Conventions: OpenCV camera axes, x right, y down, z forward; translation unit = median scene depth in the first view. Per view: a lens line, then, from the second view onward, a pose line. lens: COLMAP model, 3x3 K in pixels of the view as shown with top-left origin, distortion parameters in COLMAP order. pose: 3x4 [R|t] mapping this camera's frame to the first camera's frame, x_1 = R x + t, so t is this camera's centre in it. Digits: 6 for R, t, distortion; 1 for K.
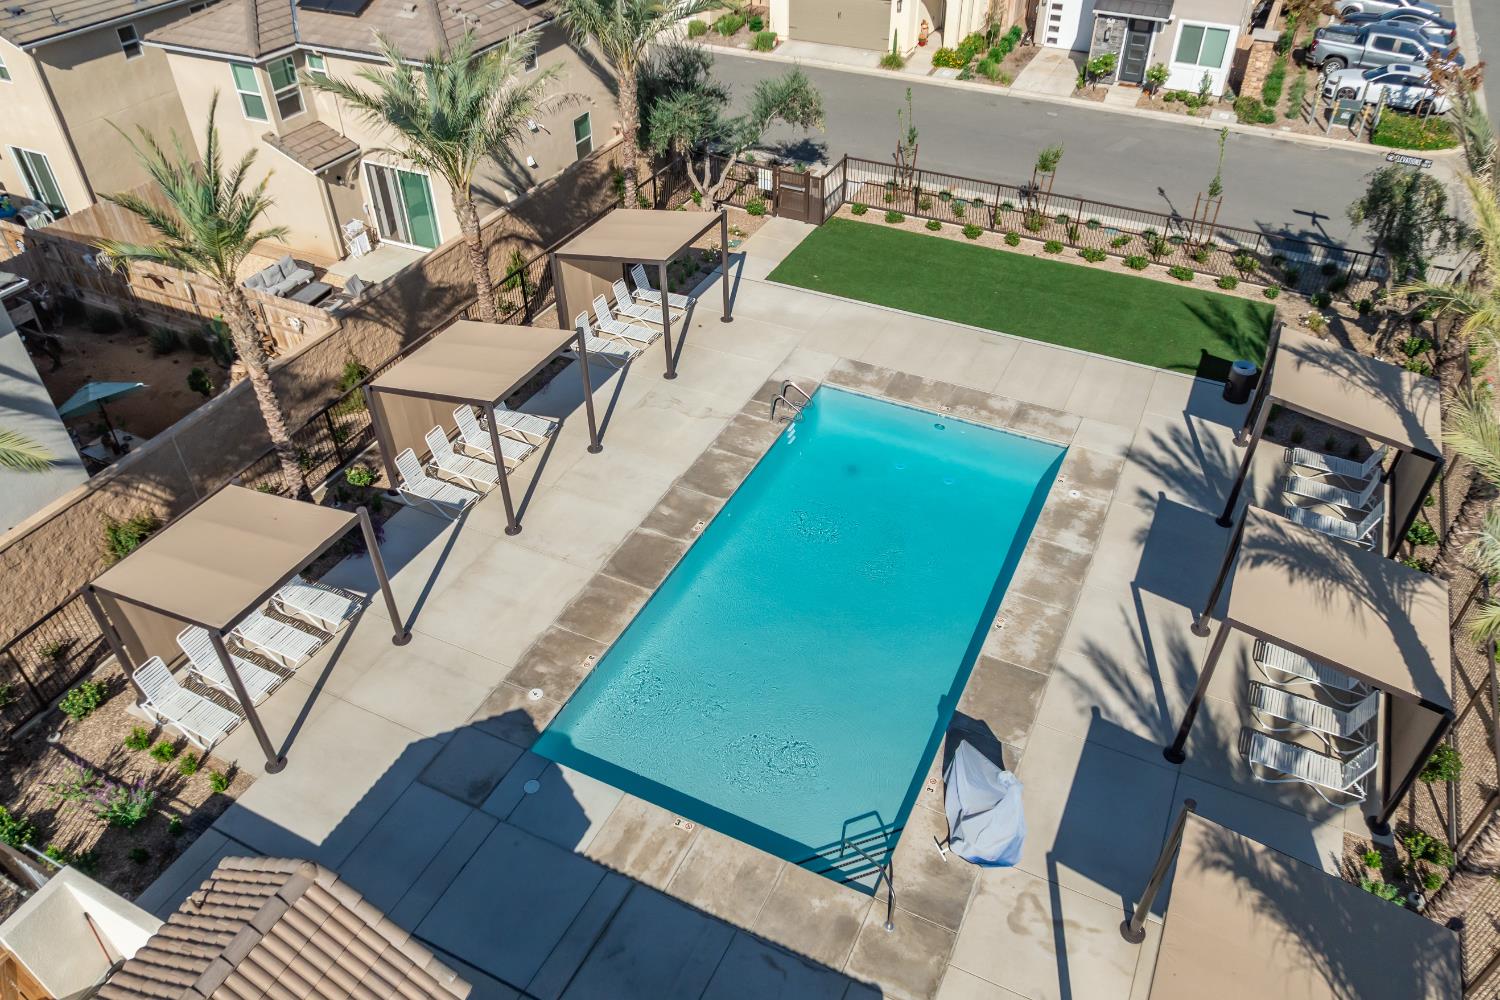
lens RADIAL K [[1047.4, 0, 754.5], [0, 1047.4, 499.8], [0, 0, 1]] dist [-0.039182, -0.000724]
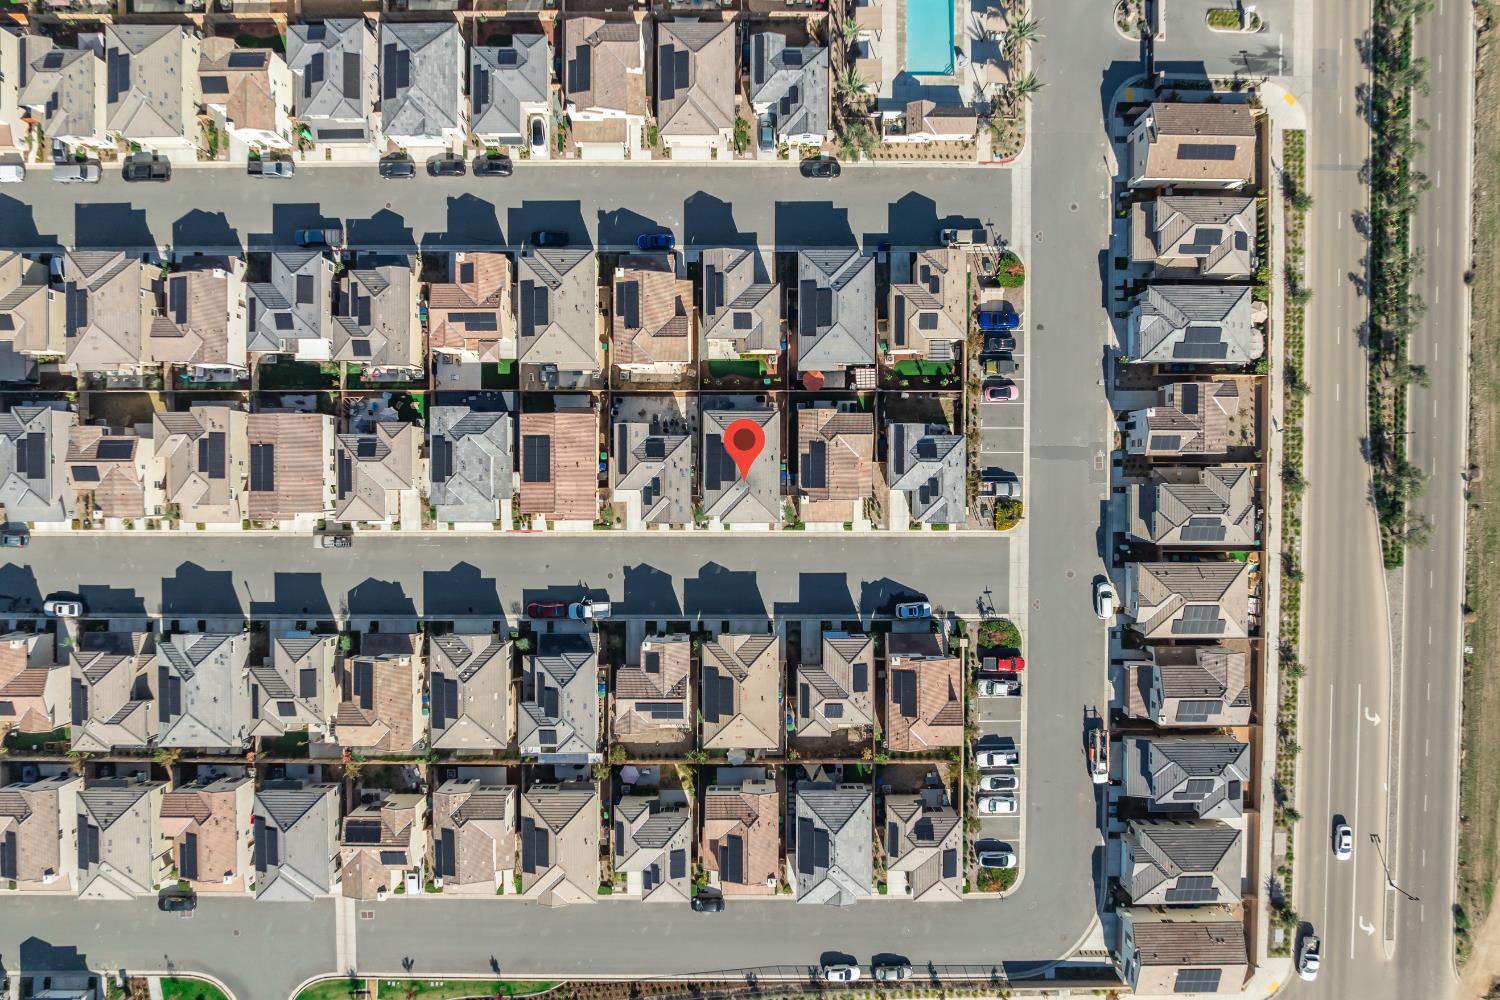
lens RADIAL K [[1047.4, 0, 750.6], [0, 1047.4, 499.1], [0, 0, 1]] dist [-0.039182, -0.000724]
pose [[0.899116, -0.437709, -0.000620, -1.539839], [0.268191, 0.549782, 0.791084, -2.602235], [-0.345924, -0.711442, 0.611708, -3.251579]]
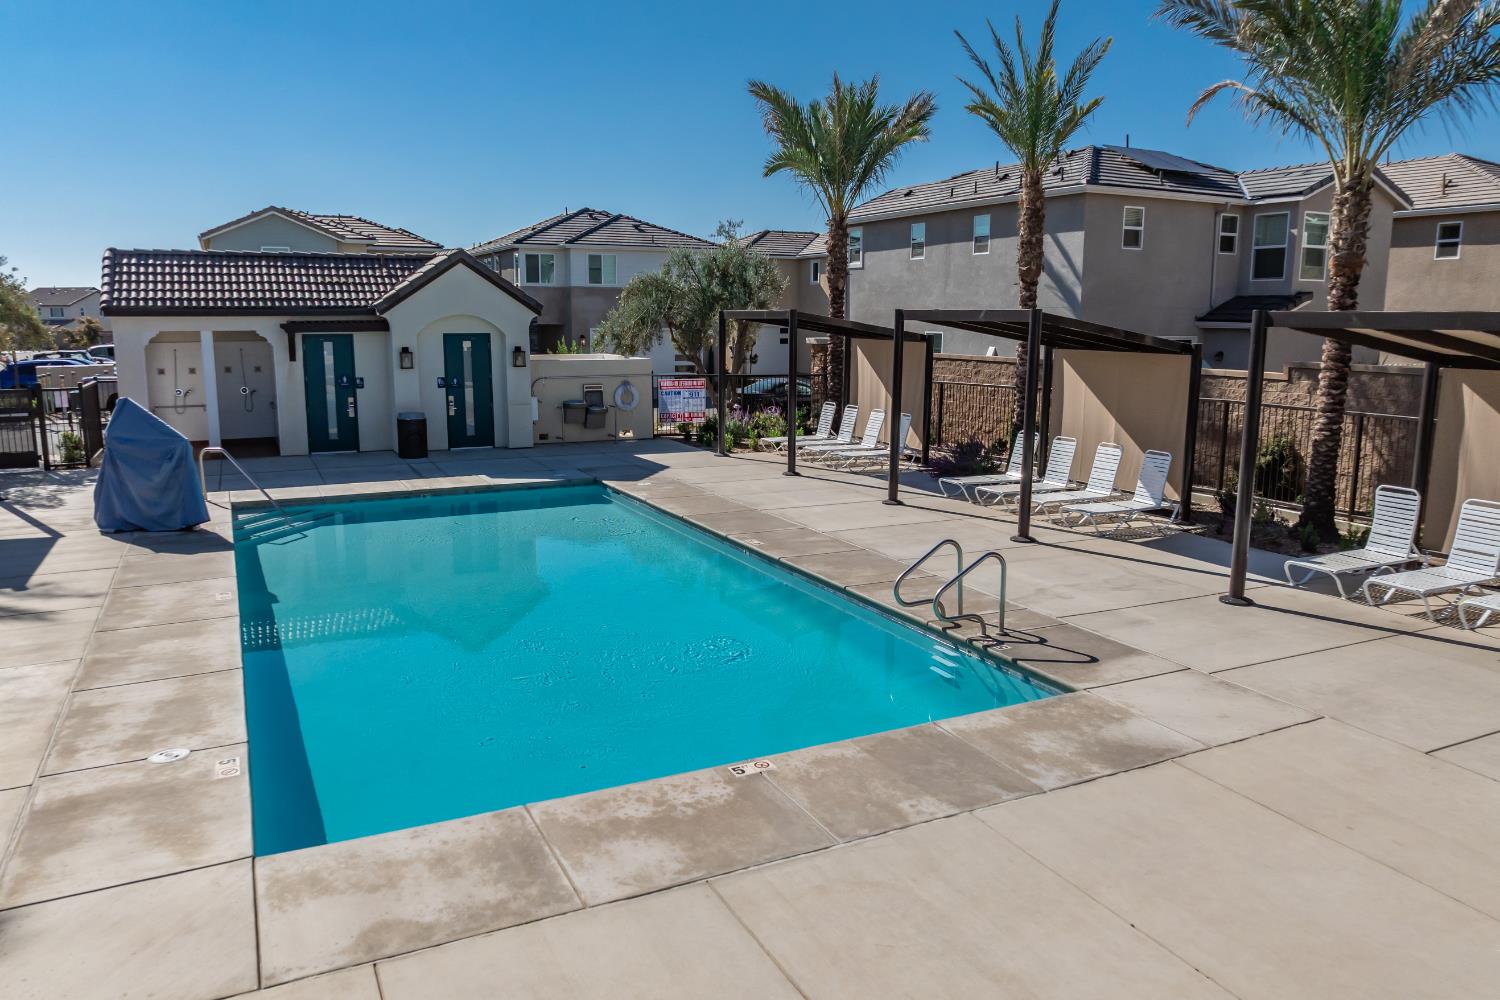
lens RADIAL K [[1047.4, 0, 748.6], [0, 1047.4, 502.6], [0, 0, 1]] dist [-0.039182, -0.000724]
pose [[-0.603168, 0.144269, -0.784458, 0.331441], [-0.500789, 0.696990, 0.513239, -0.236828], [0.620804, 0.702418, -0.348154, 0.888003]]
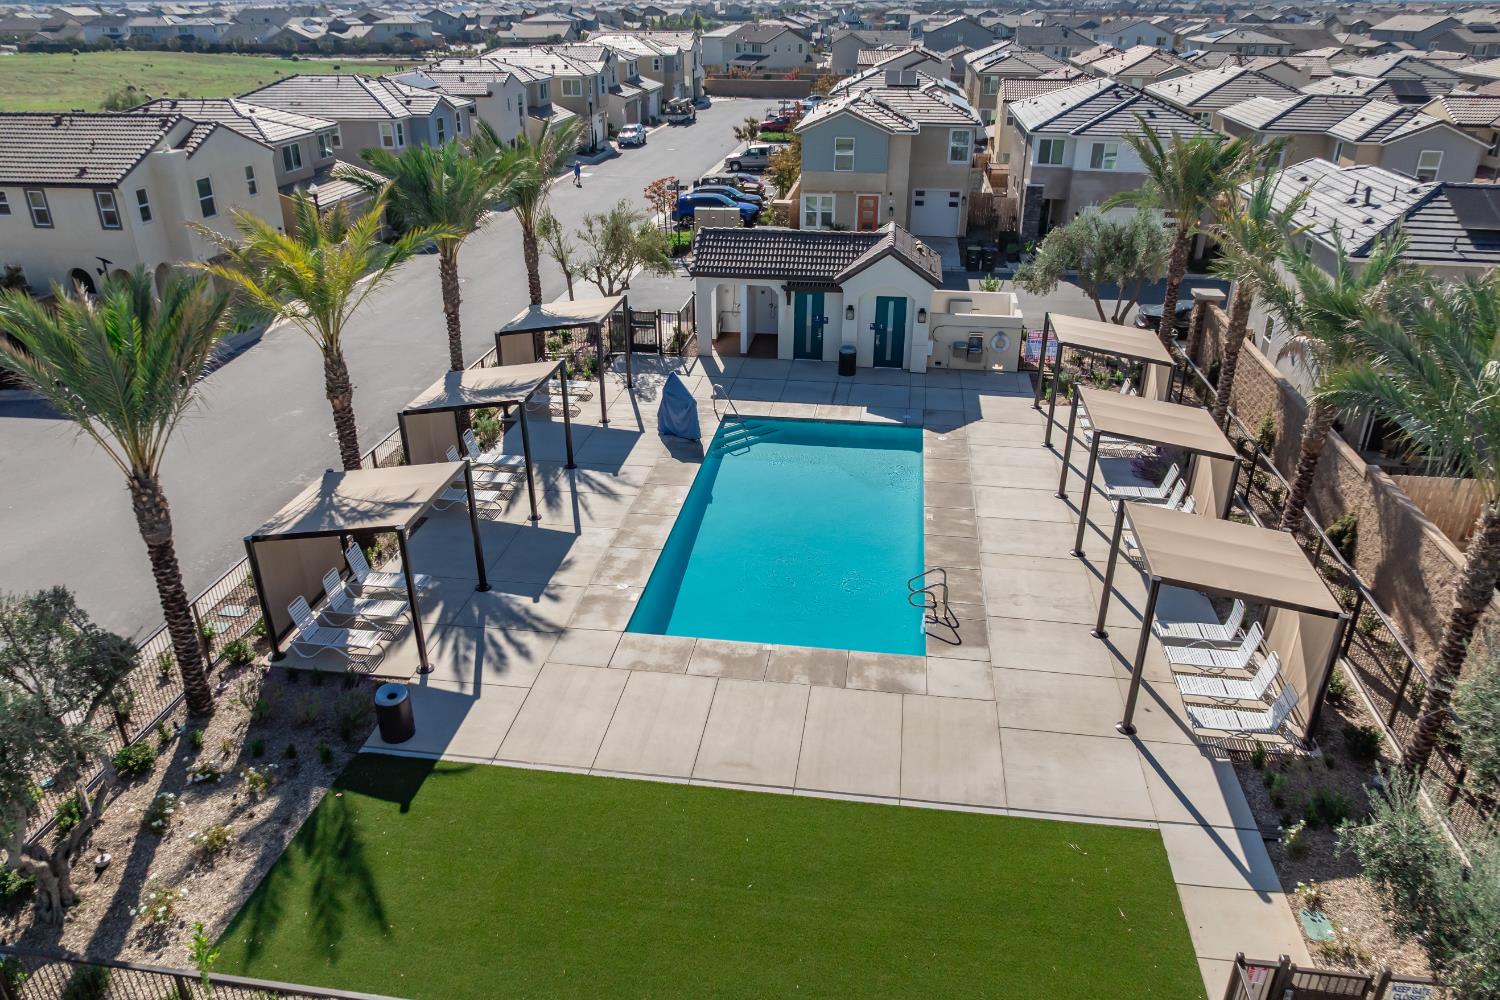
lens RADIAL K [[1047.4, 0, 752.1], [0, 1047.4, 500.9], [0, 0, 1]] dist [-0.039182, -0.000724]
pose [[-0.950938, 0.141748, -0.275000, 0.347884], [-0.190142, 0.433417, 0.880906, -0.741955], [0.244056, 0.889976, -0.385201, 1.030737]]
